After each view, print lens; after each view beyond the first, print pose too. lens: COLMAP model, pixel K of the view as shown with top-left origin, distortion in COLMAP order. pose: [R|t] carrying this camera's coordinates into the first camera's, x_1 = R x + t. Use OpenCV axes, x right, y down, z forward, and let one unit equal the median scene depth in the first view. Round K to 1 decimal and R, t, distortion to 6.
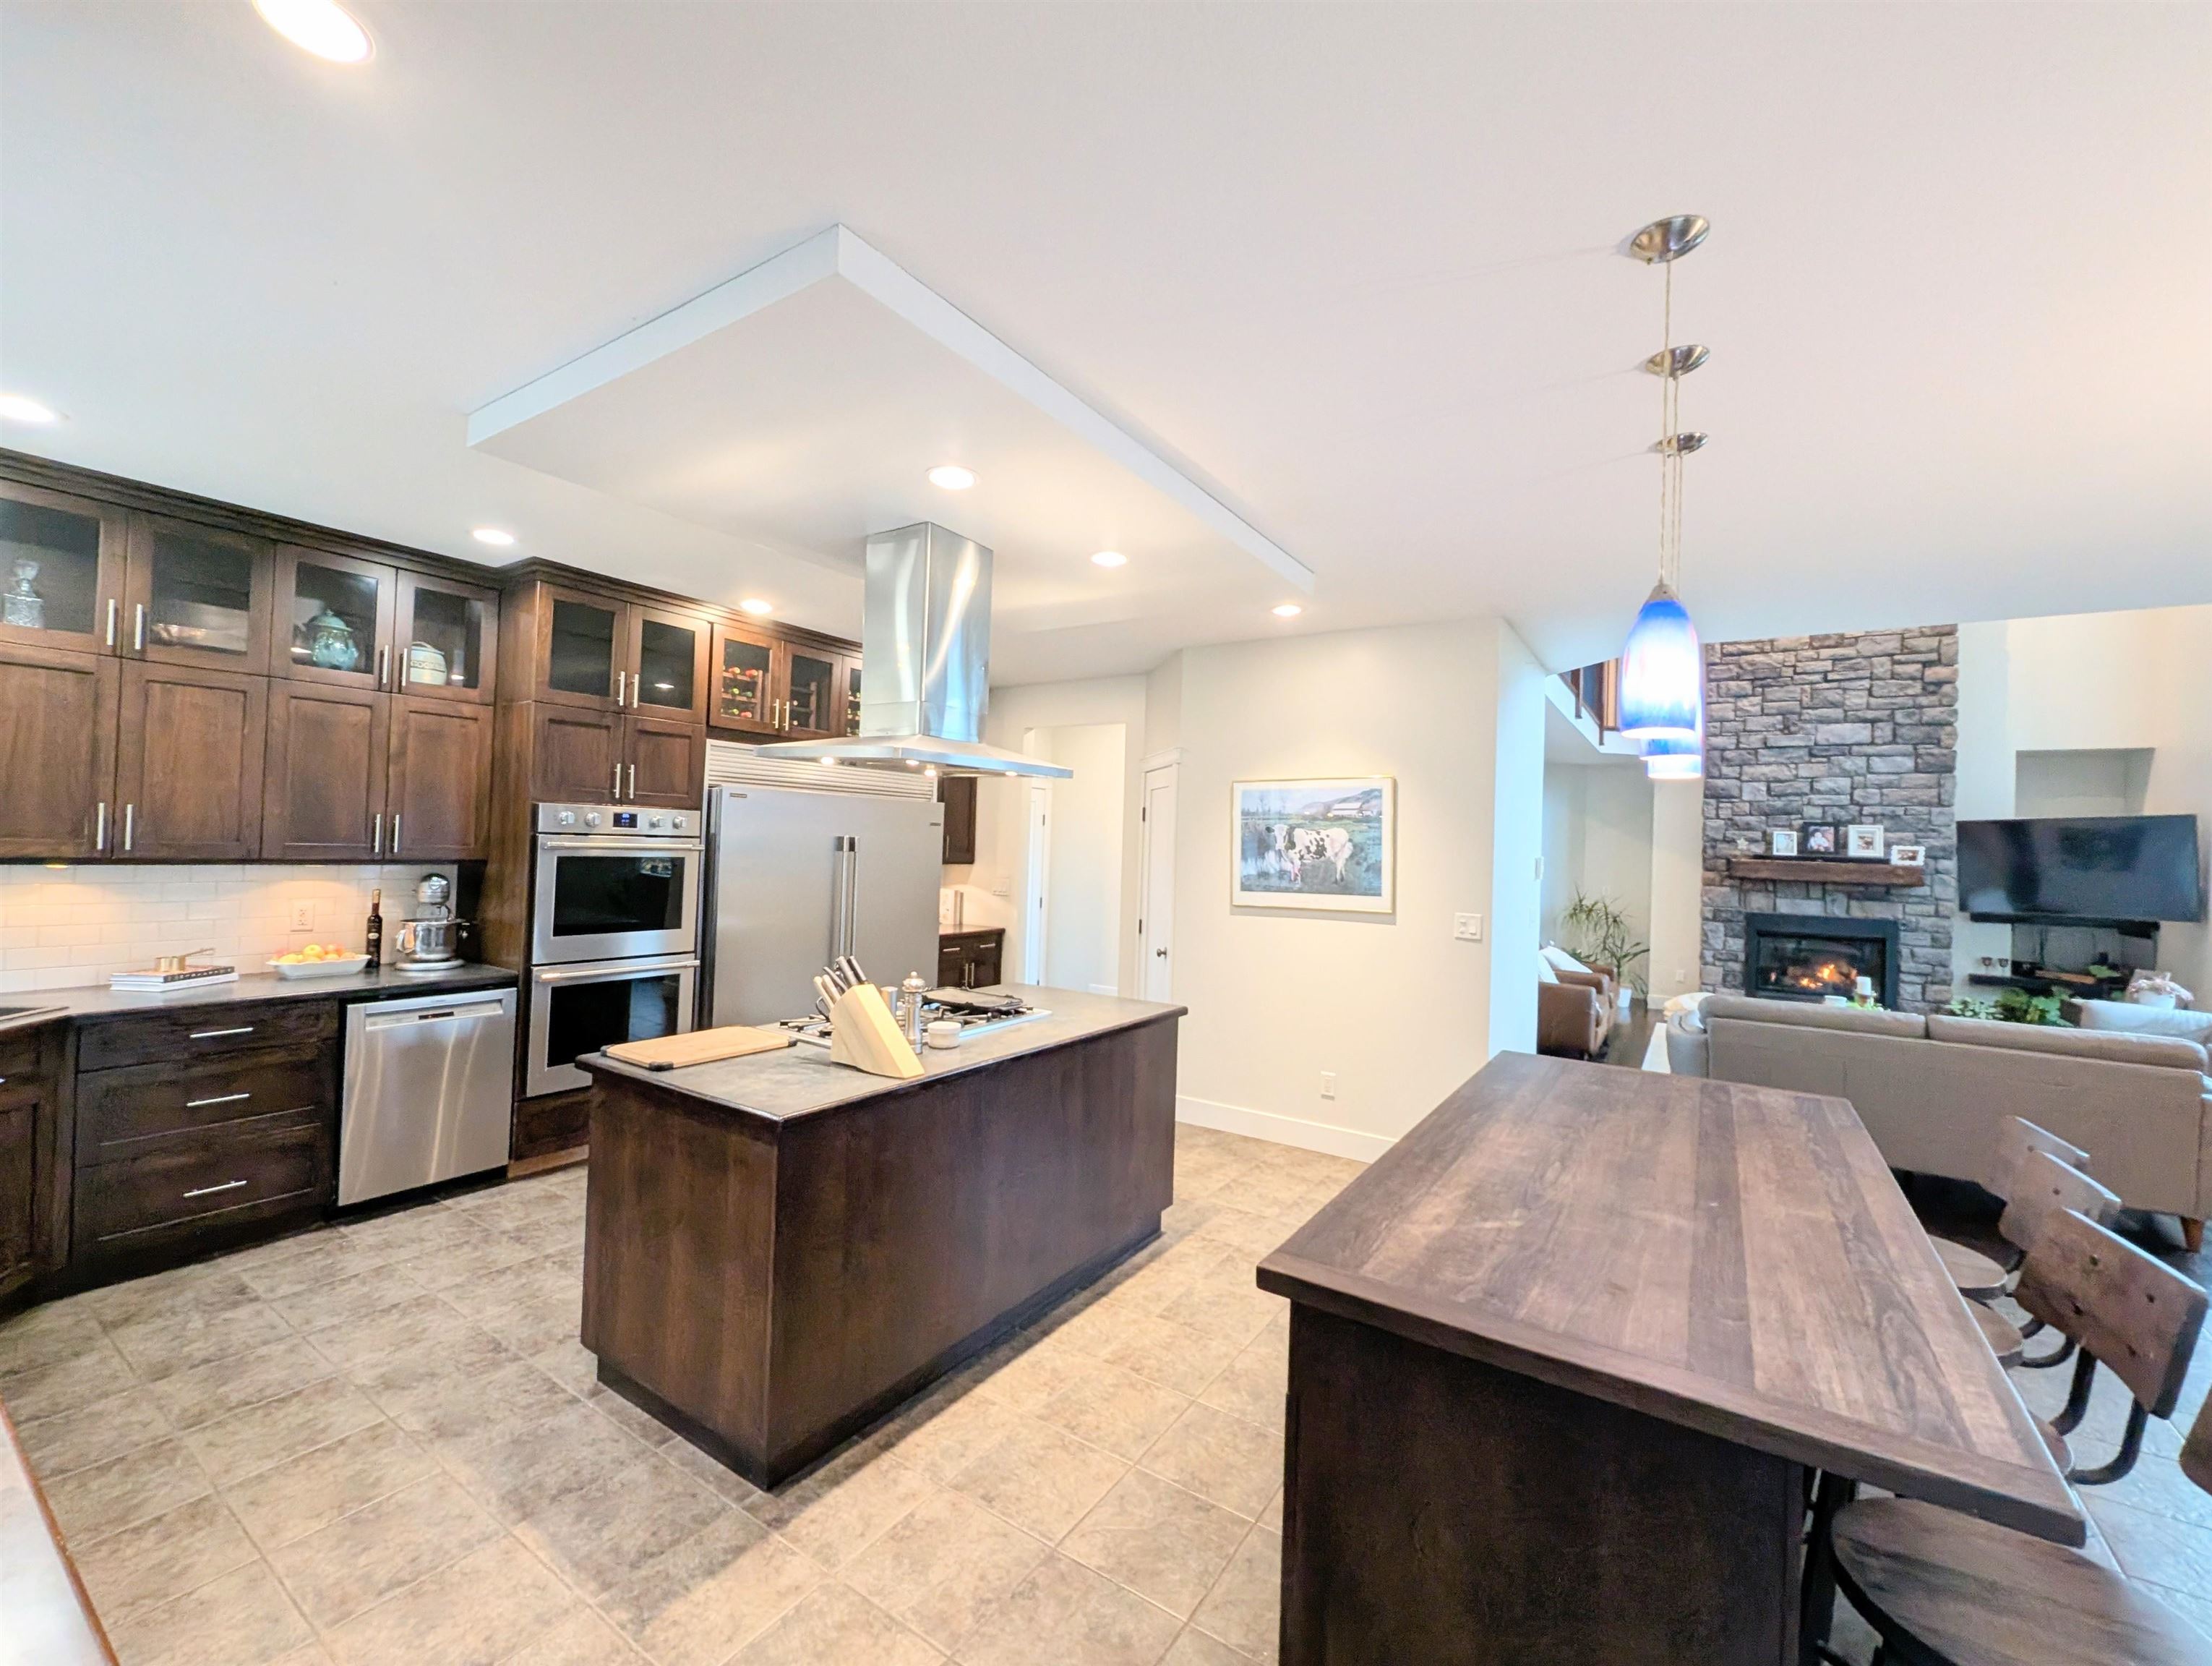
lens RADIAL K [[910.8, 0, 1106.3], [0, 910.8, 831.2], [0, 0, 1]] dist [0.001115, -0.000487]
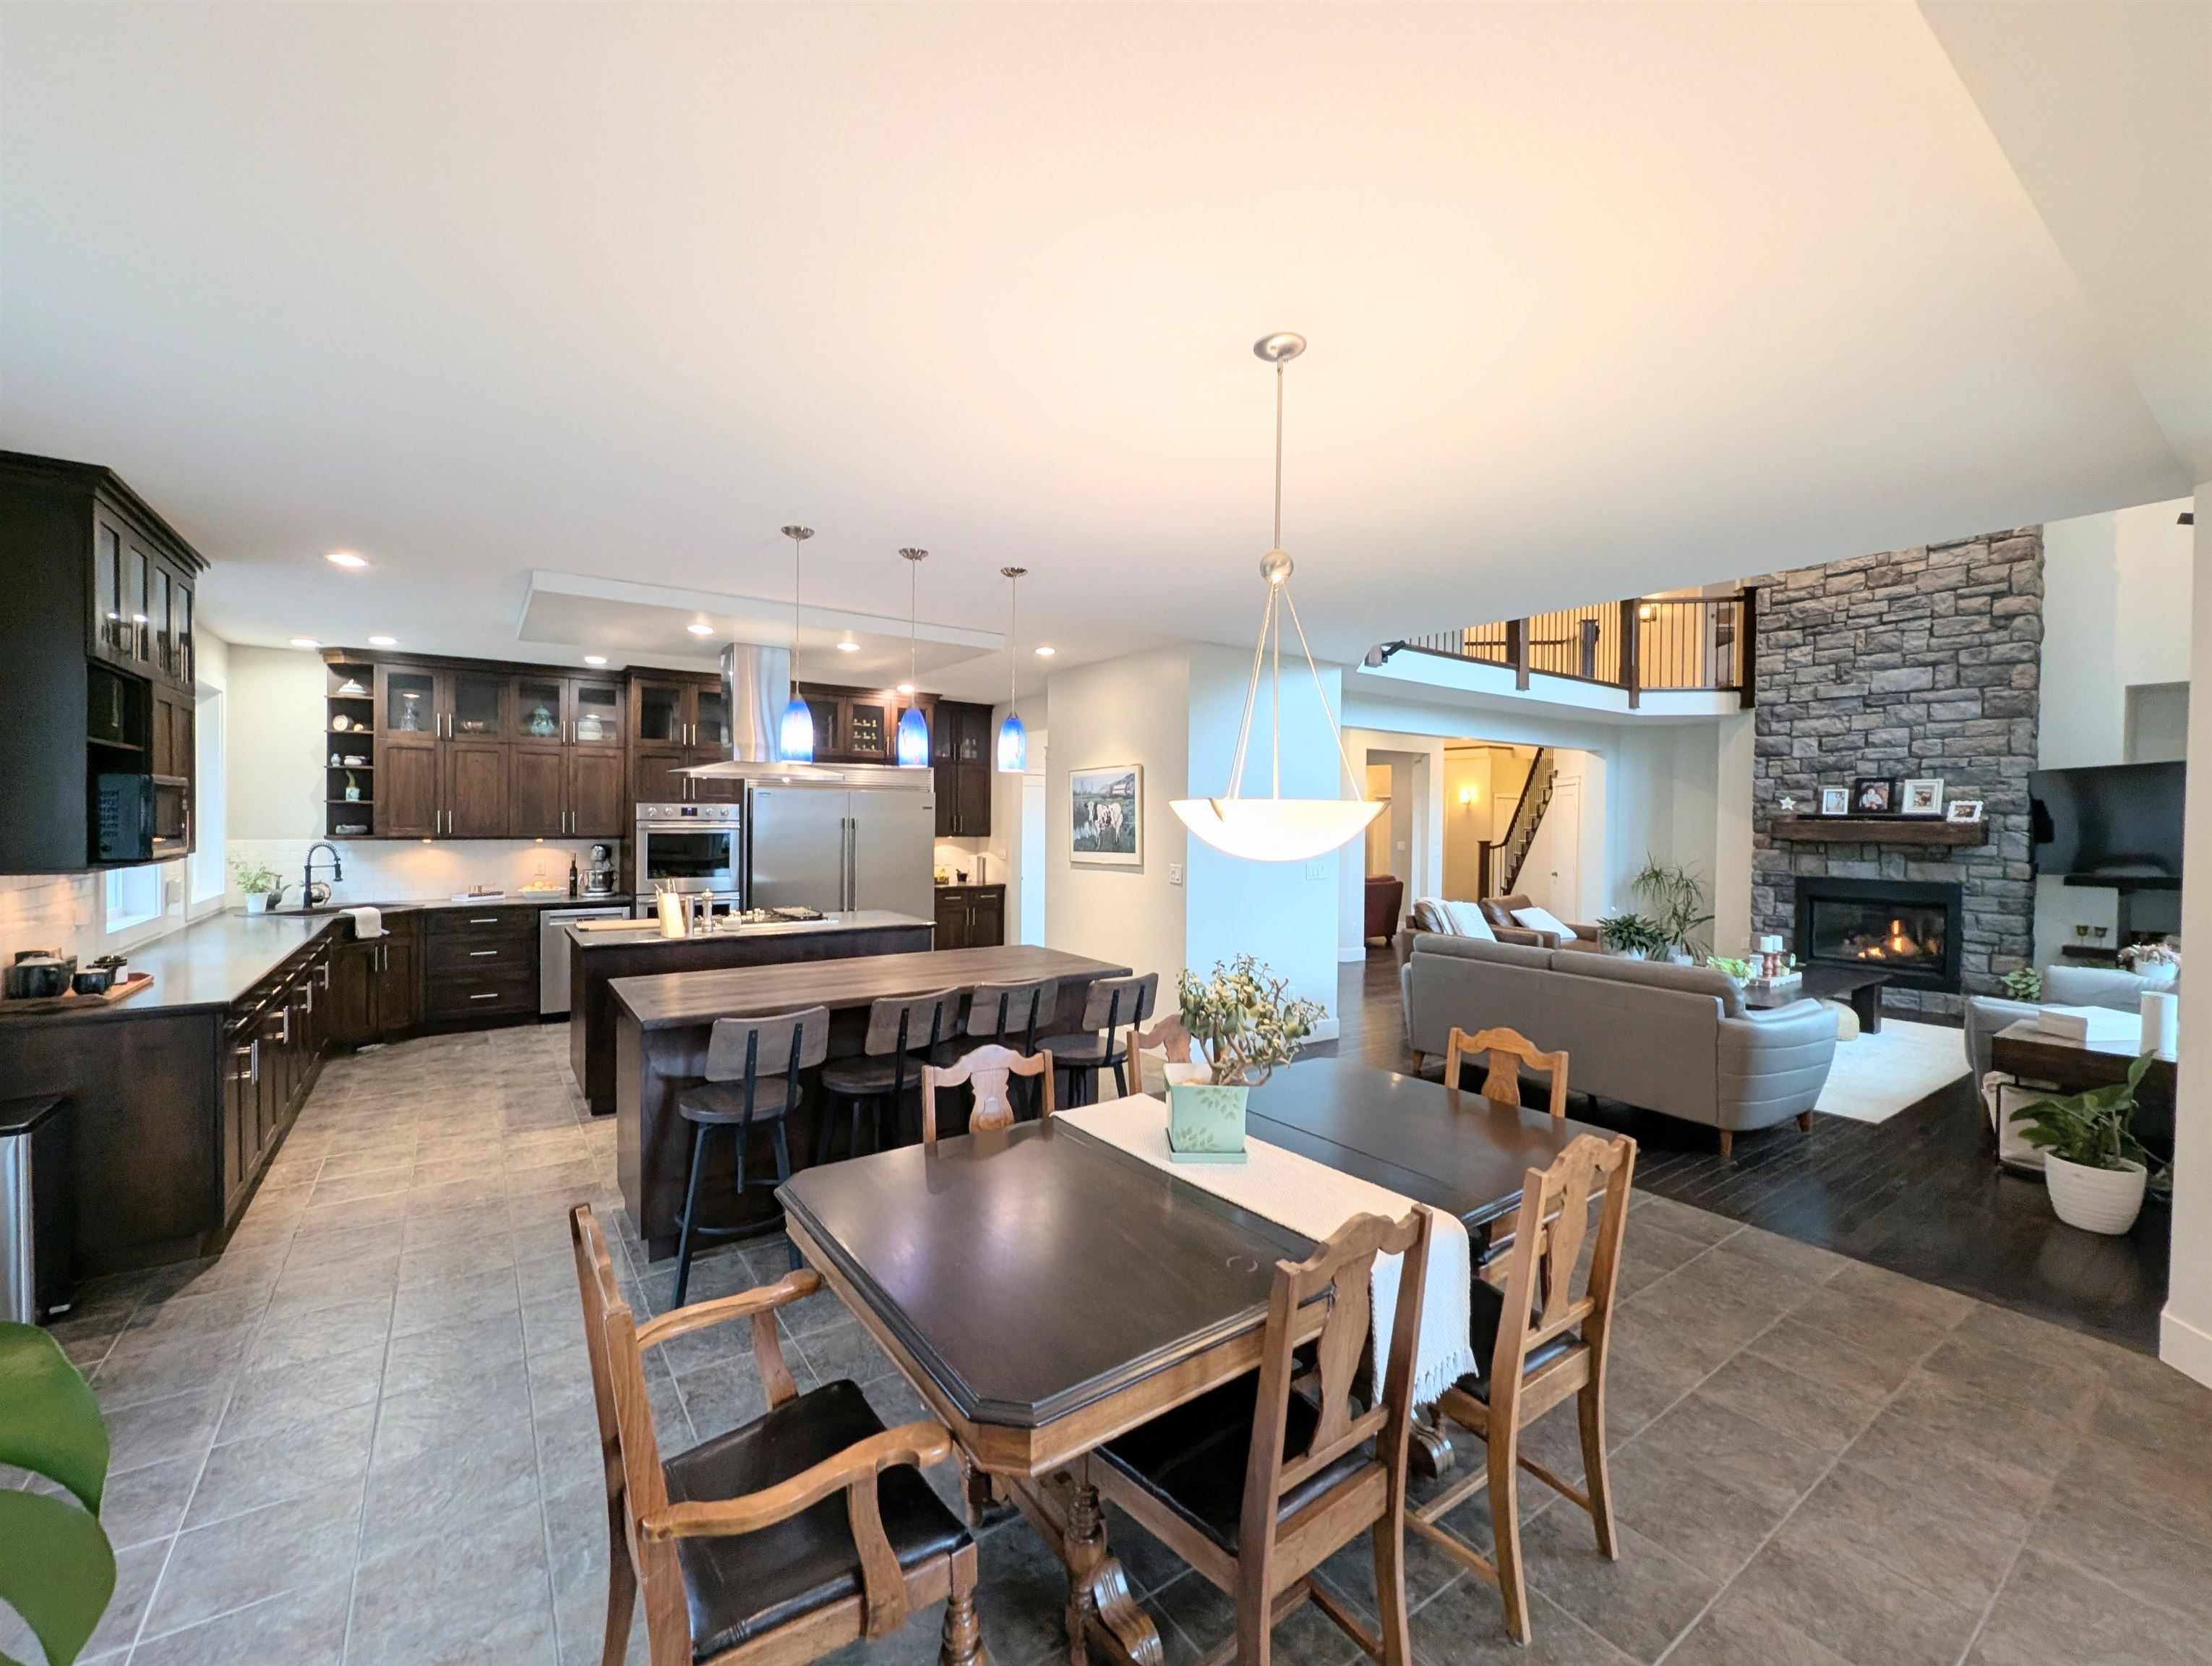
lens RADIAL K [[910.8, 0, 1105.5], [0, 910.8, 827.4], [0, 0, 1]] dist [0.001115, -0.000487]
pose [[0.930594, -0.020183, -0.365495, 0.412328], [0.026673, 0.999563, 0.012716, 0.008256], [0.365079, -0.021582, 0.930726, -0.150469]]
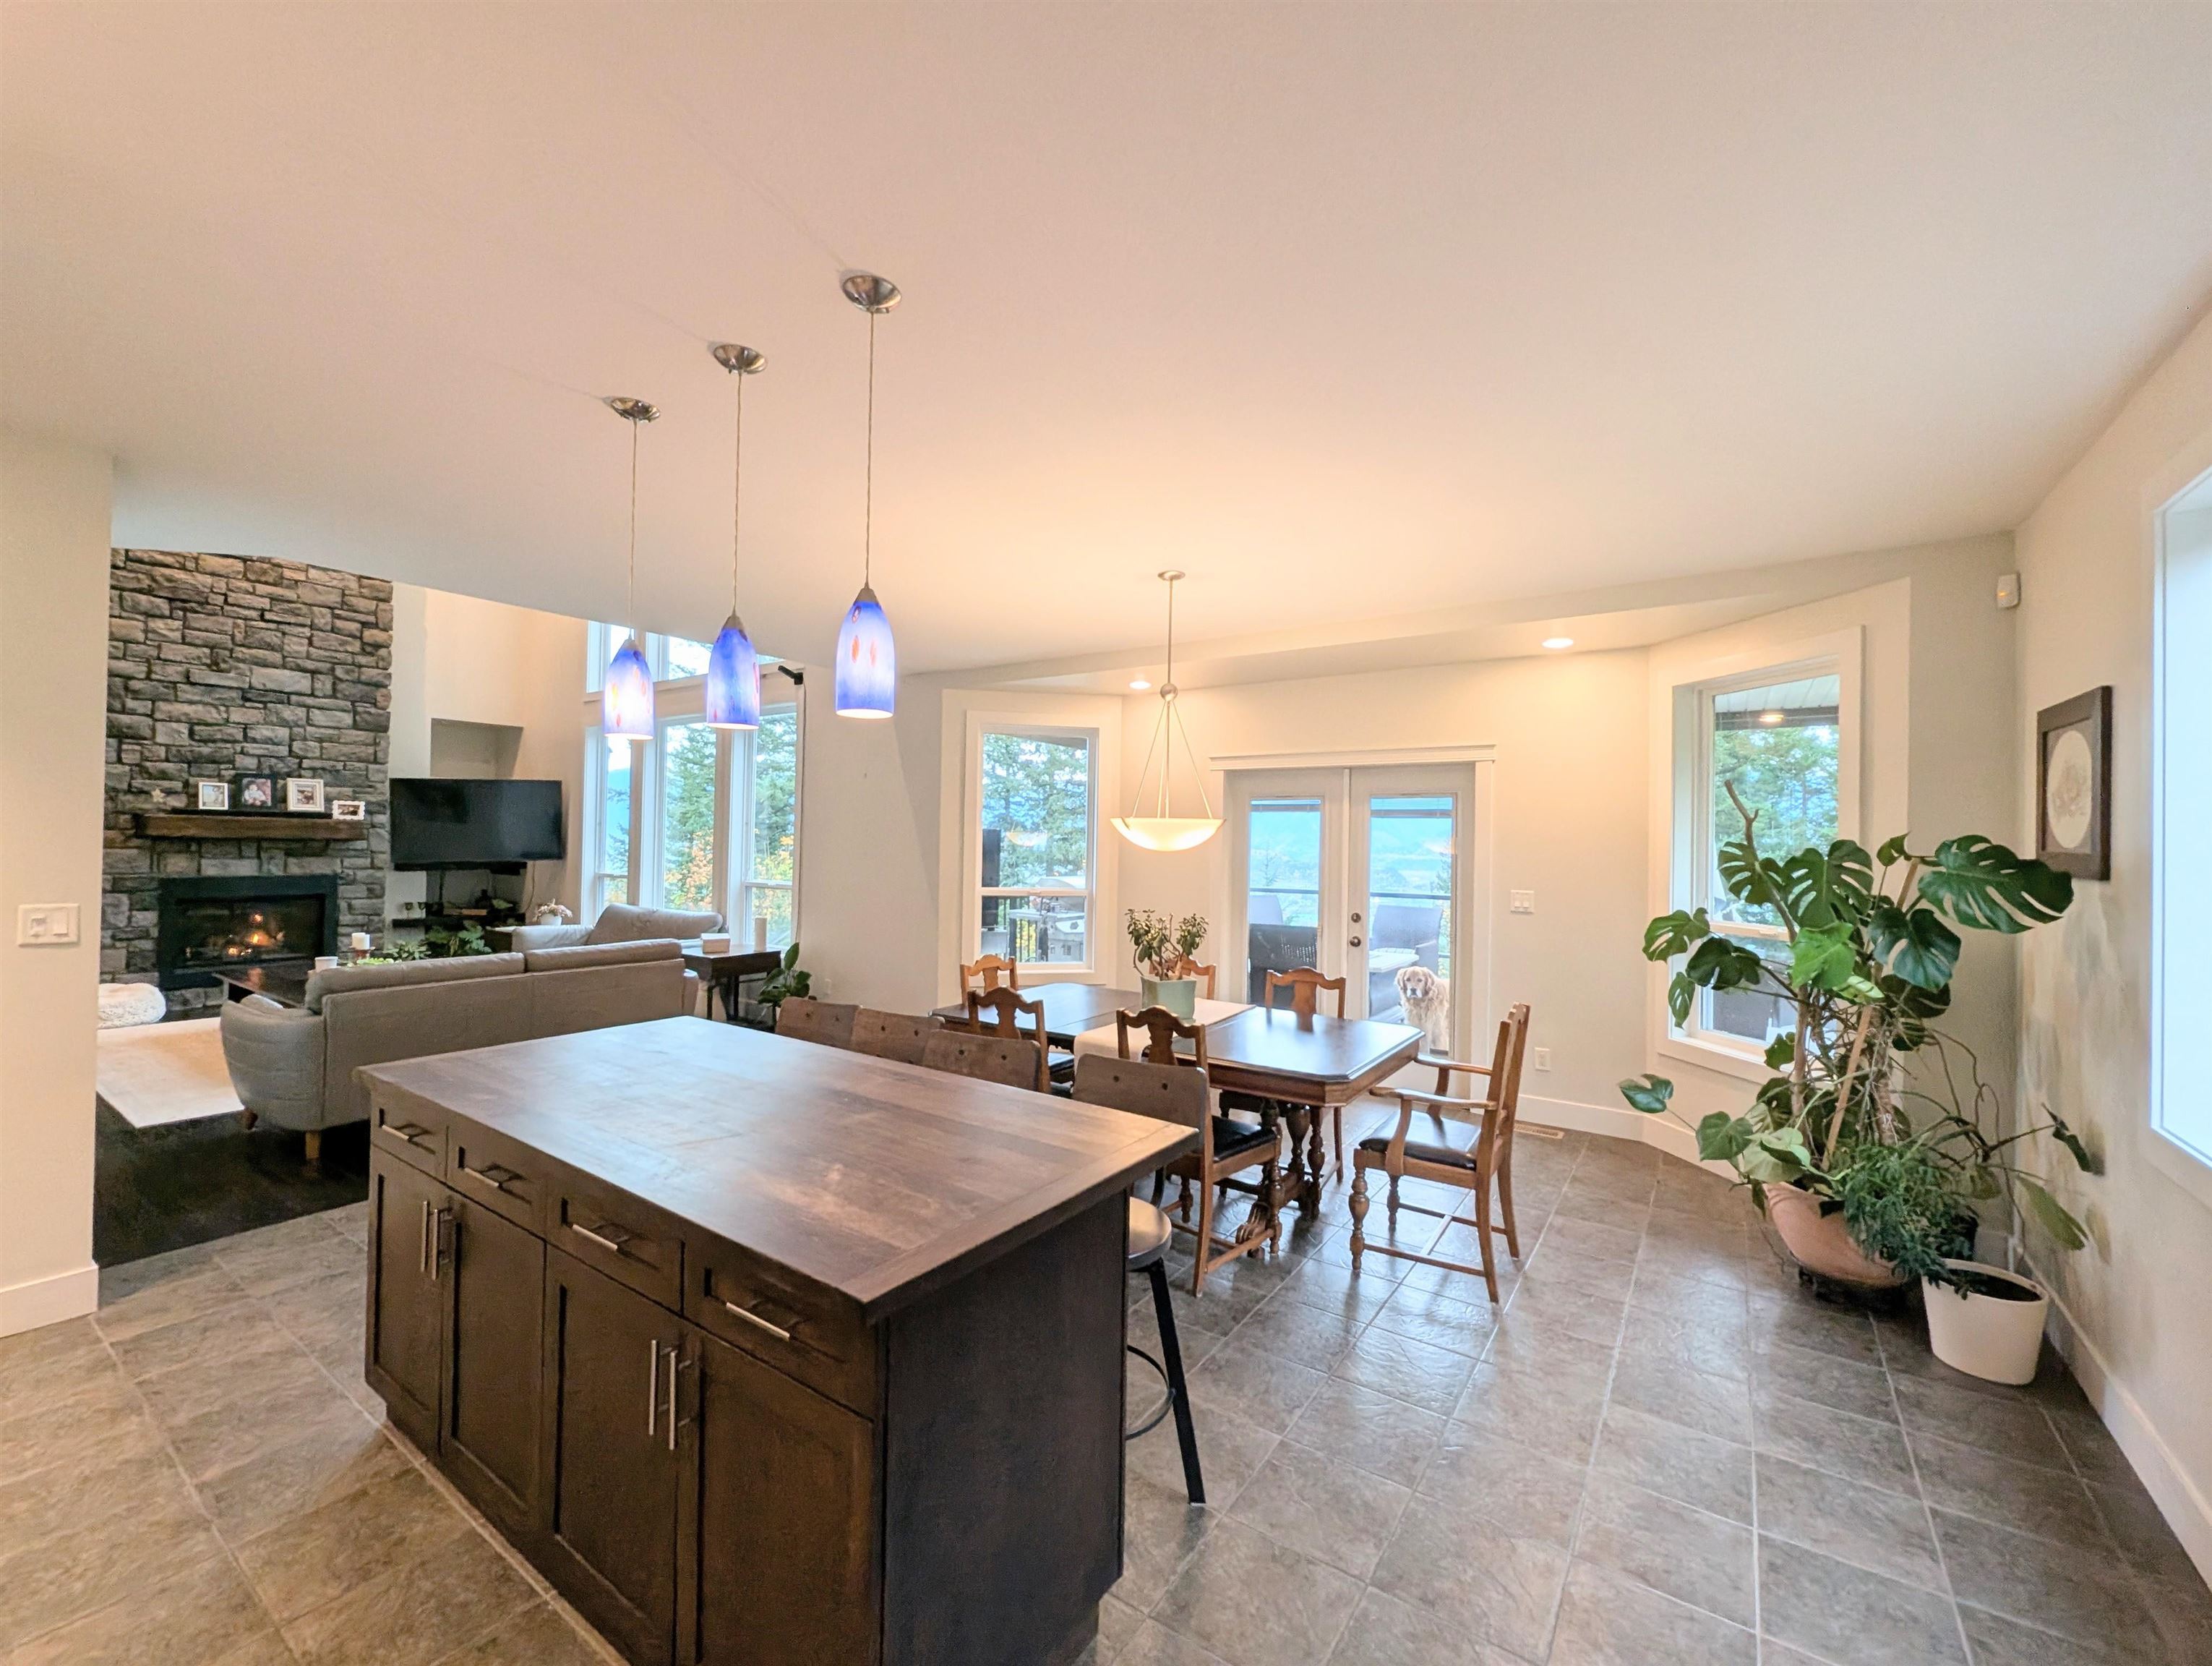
lens RADIAL K [[910.8, 0, 1105.7], [0, 910.8, 826.1], [0, 0, 1]] dist [0.001115, -0.000487]
pose [[0.028832, -0.016380, 0.999450, -0.110508], [-0.029566, 0.999414, 0.017232, 0.001786], [-0.999147, -0.030046, 0.028331, 0.126060]]
